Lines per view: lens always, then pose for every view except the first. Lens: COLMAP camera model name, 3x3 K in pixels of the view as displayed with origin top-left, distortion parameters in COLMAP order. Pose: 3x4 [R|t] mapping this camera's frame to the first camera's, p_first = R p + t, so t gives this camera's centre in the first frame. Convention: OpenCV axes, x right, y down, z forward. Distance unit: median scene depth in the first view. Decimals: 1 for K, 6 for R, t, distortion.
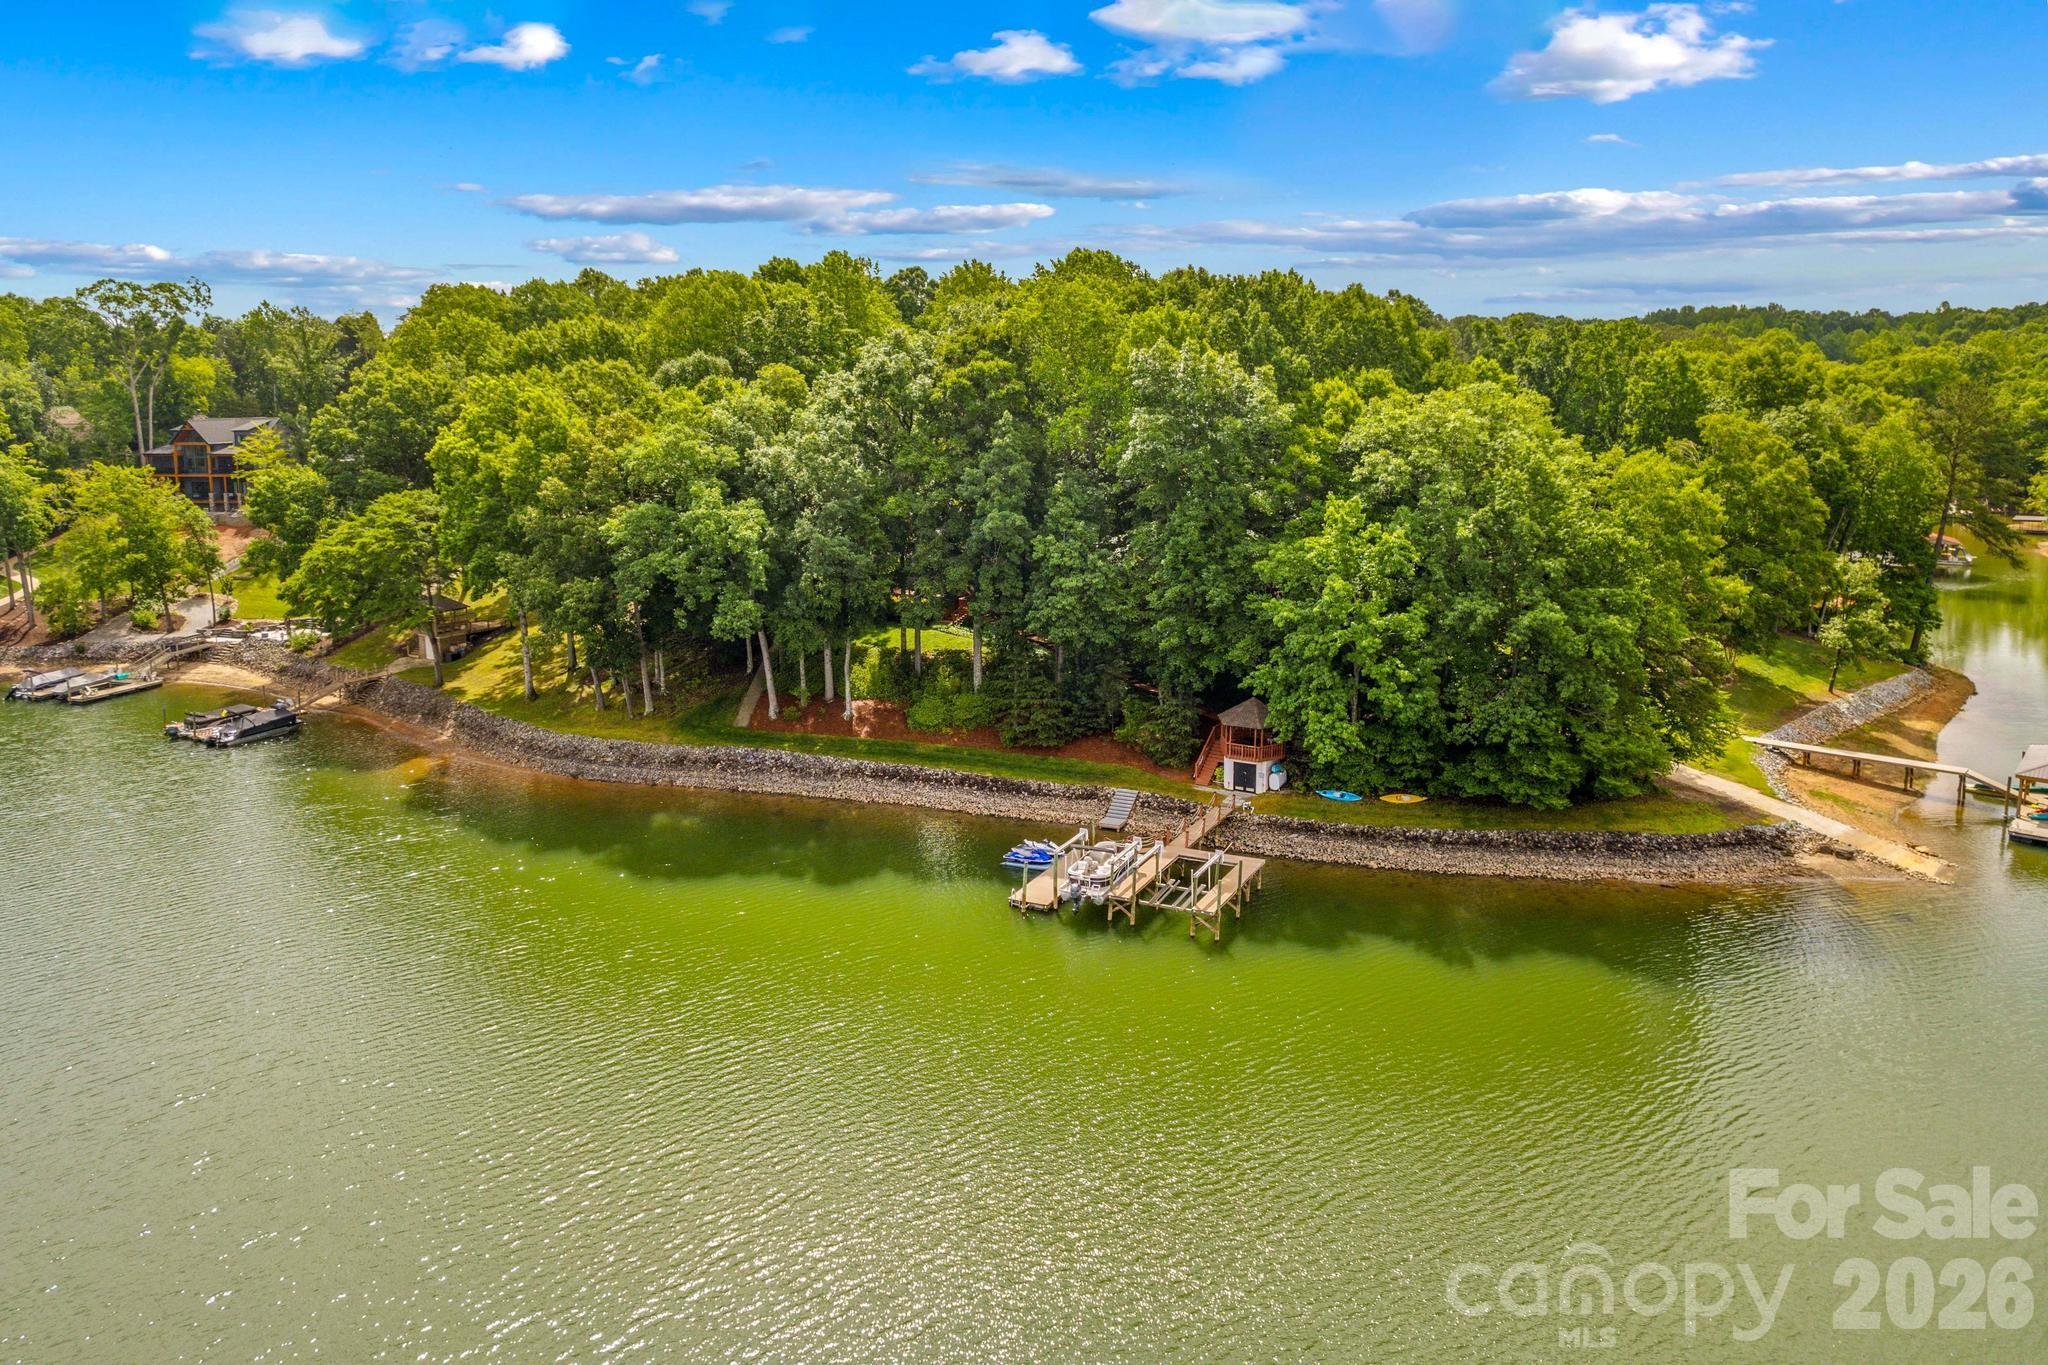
lens RADIAL K [[1346.9, 0, 1017.0], [0, 1346.9, 685.7], [0, 0, 1]] dist [-0.044769, 0.002212]
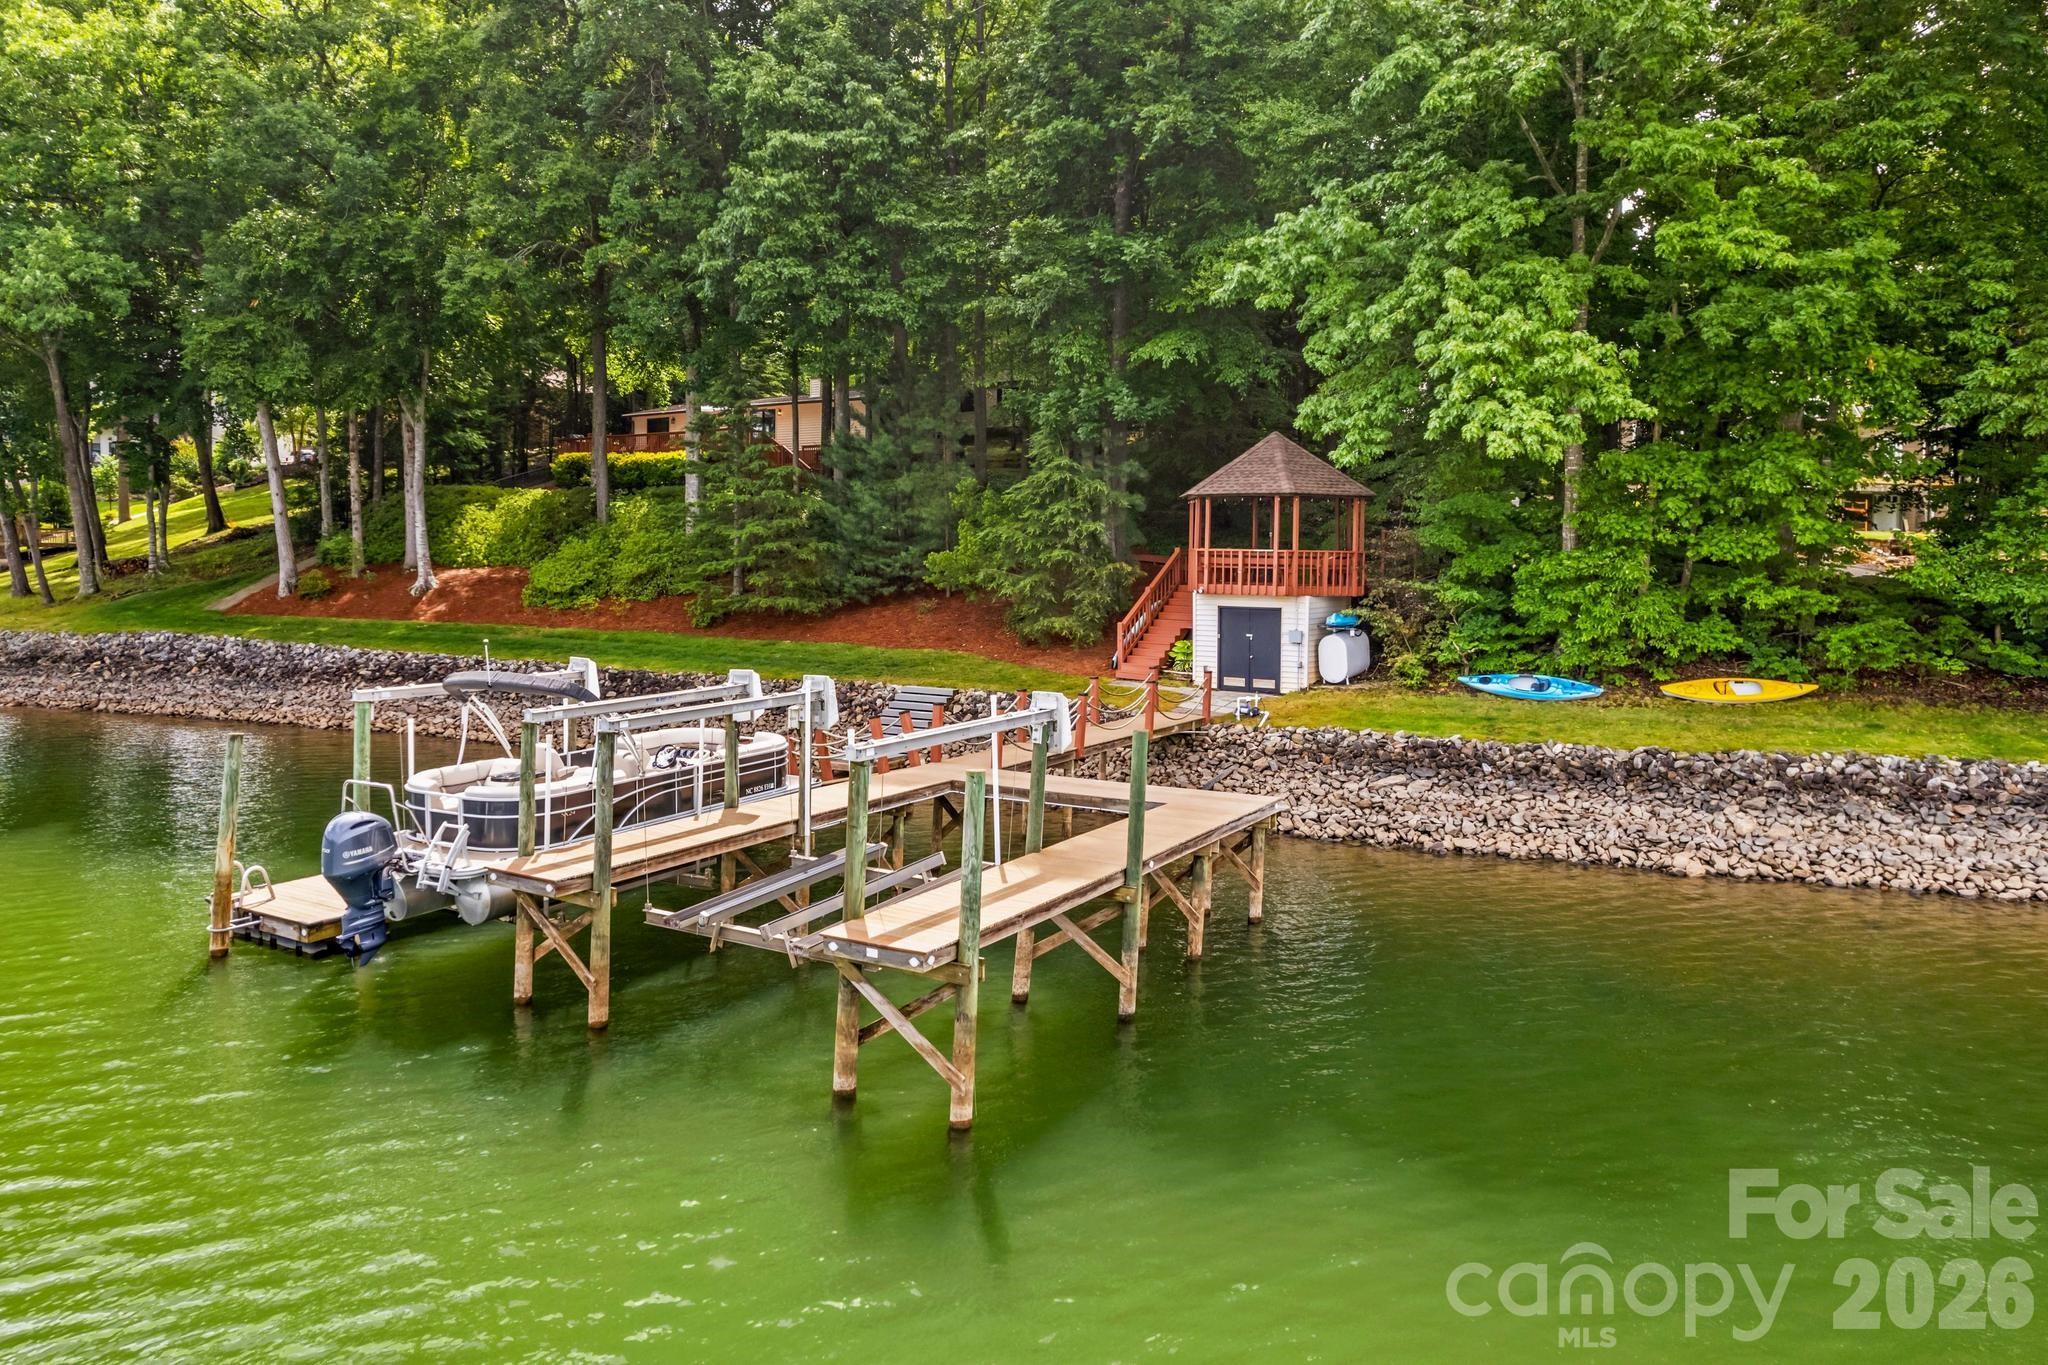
lens RADIAL K [[1358.6, 0, 1020.3], [0, 1358.6, 648.3], [0, 0, 1]] dist [-0.063454, 0.079665]
pose [[0.998088, 0.022126, -0.057705, 0.135629], [-0.030236, 0.989159, -0.143703, 0.126175], [0.053900, 0.145173, 0.987937, 0.674157]]
